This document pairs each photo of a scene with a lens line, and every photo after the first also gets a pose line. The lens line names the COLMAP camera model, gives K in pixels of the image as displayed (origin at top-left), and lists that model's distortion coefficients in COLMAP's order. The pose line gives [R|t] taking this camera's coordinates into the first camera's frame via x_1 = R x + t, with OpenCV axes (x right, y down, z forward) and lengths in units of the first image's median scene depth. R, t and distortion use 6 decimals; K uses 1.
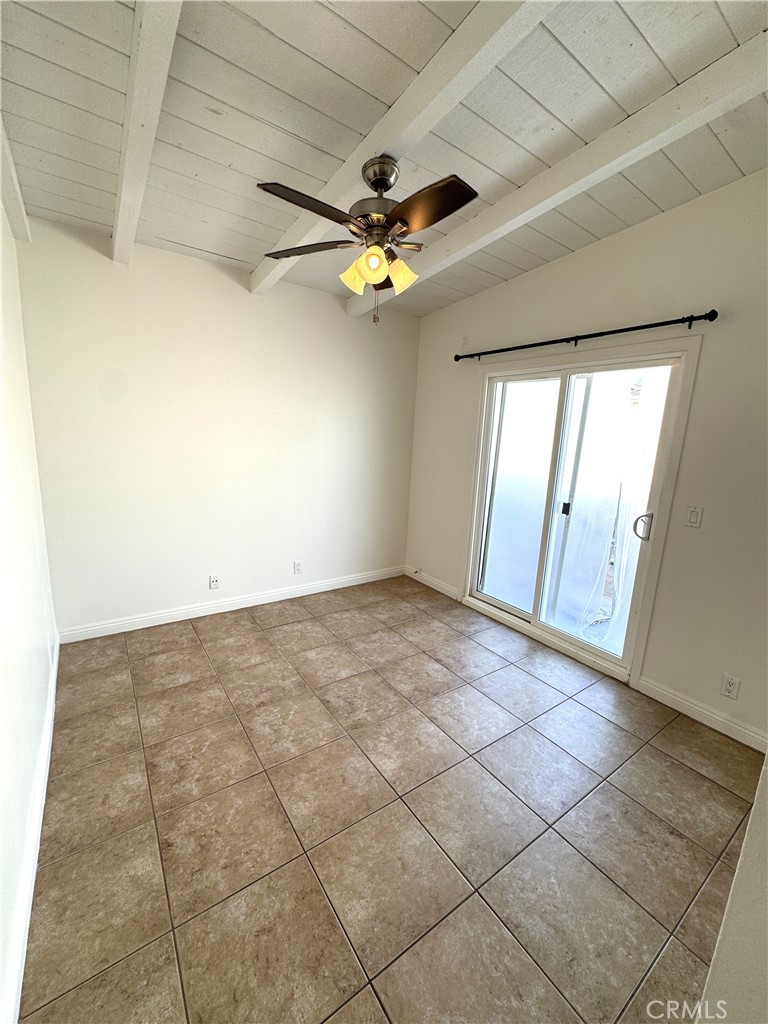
lens RADIAL K [[411.2, 0, 384.0], [0, 411.2, 512.0], [0, 0, 1]] dist [-0.002536, -0.000457]
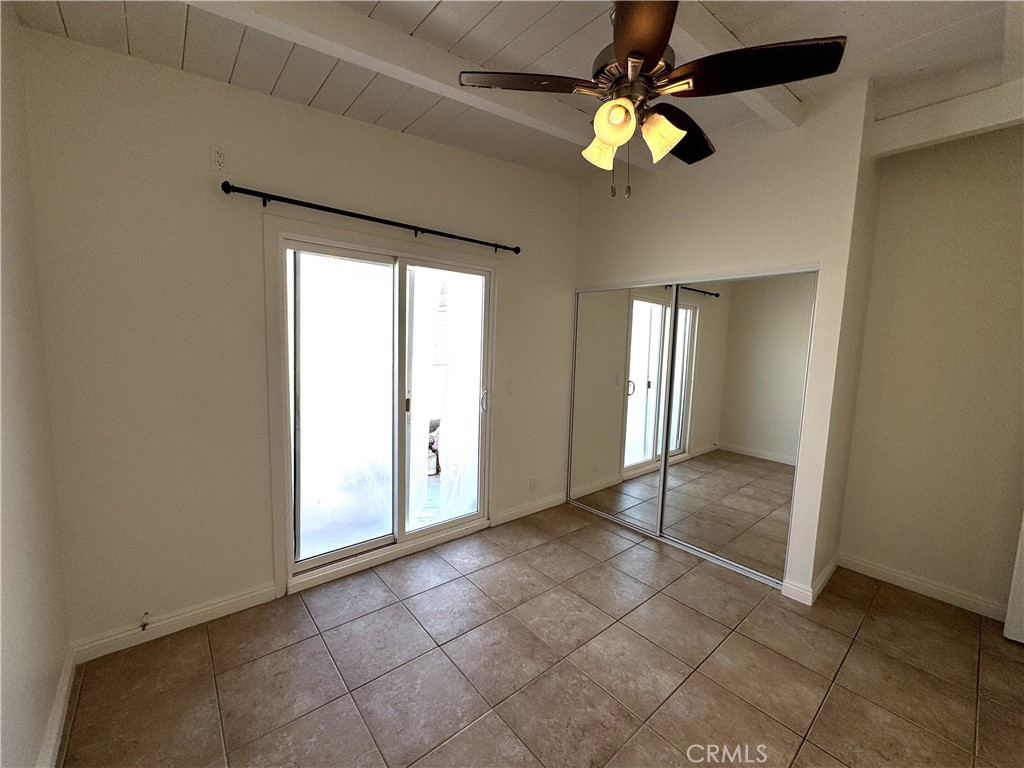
lens RADIAL K [[411.2, 0, 512.0], [0, 411.2, 384.0], [0, 0, 1]] dist [-0.002536, -0.000457]
pose [[-0.091091, -0.158908, 0.983082, -0.565989], [0.150074, 0.973722, 0.171301, -0.204928], [-0.984469, 0.163140, -0.064850, 0.919730]]
